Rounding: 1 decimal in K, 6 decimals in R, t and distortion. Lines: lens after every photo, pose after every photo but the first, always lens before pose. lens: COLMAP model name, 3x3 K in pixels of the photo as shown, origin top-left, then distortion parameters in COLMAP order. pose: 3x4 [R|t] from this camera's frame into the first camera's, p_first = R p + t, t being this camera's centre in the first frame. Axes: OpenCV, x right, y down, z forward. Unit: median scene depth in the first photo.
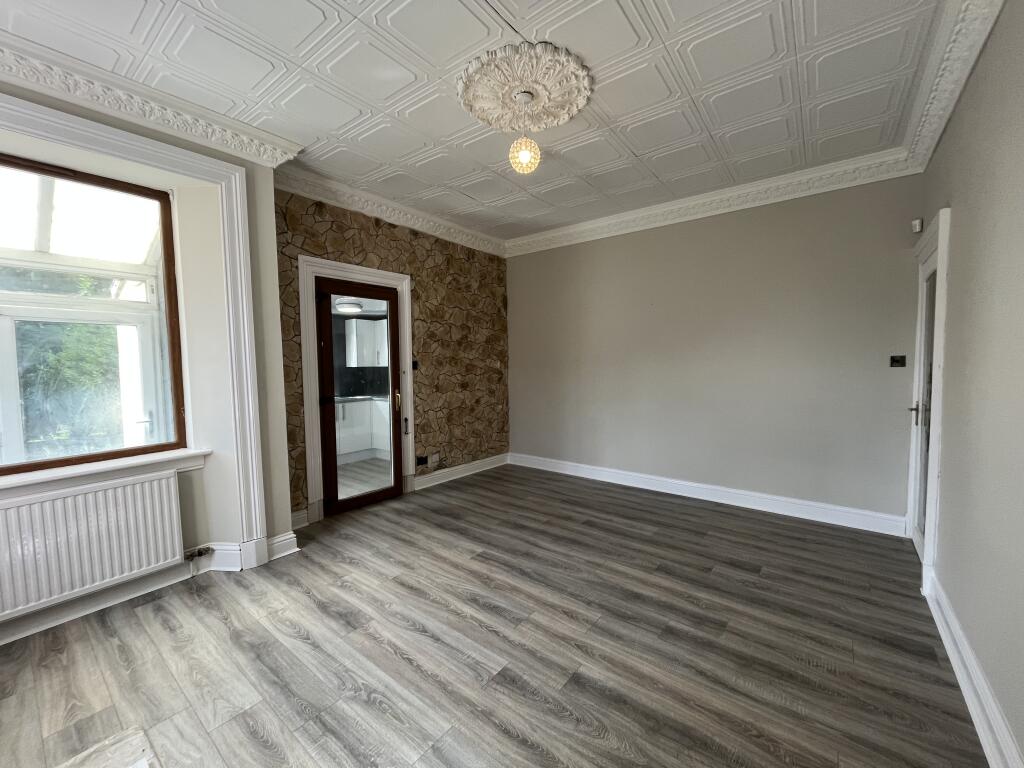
lens RADIAL K [[415.3, 0, 509.0], [0, 415.3, 388.4], [0, 0, 1]] dist [-0.003000, -0.000393]
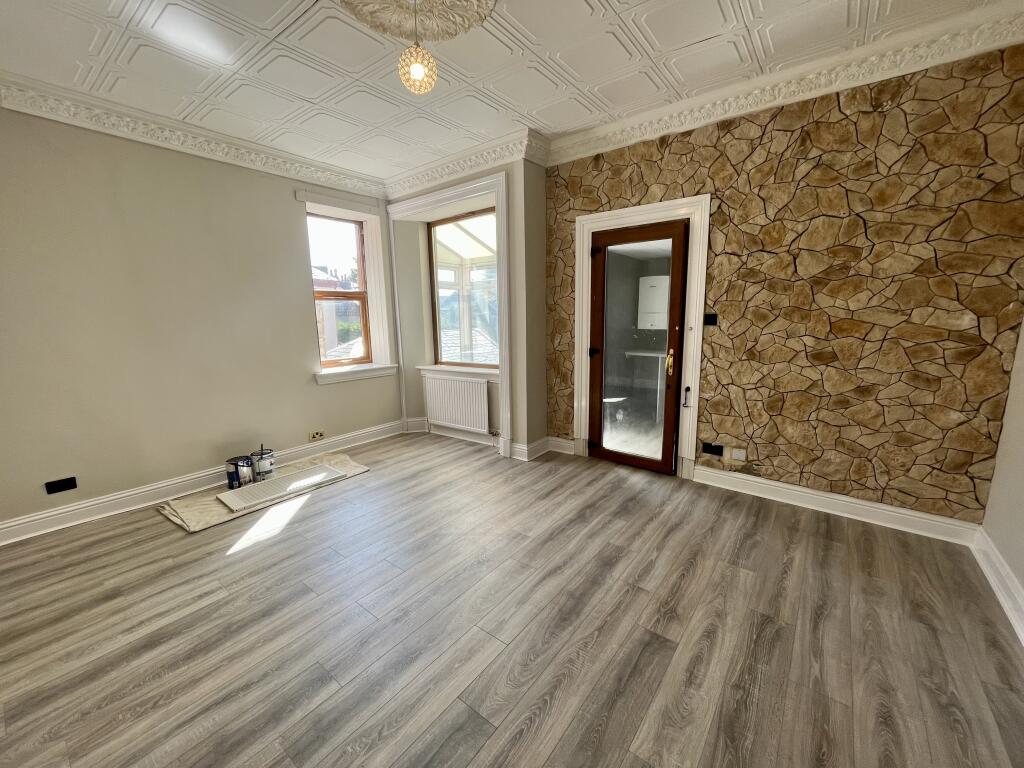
lens RADIAL K [[415.3, 0, 509.9], [0, 415.3, 384.4], [0, 0, 1]] dist [-0.003000, -0.000393]
pose [[0.000224, 0.184973, -0.982744, 0.514564], [-0.047514, 0.981636, 0.184754, -0.061063], [0.998871, 0.046652, 0.009008, 0.643551]]
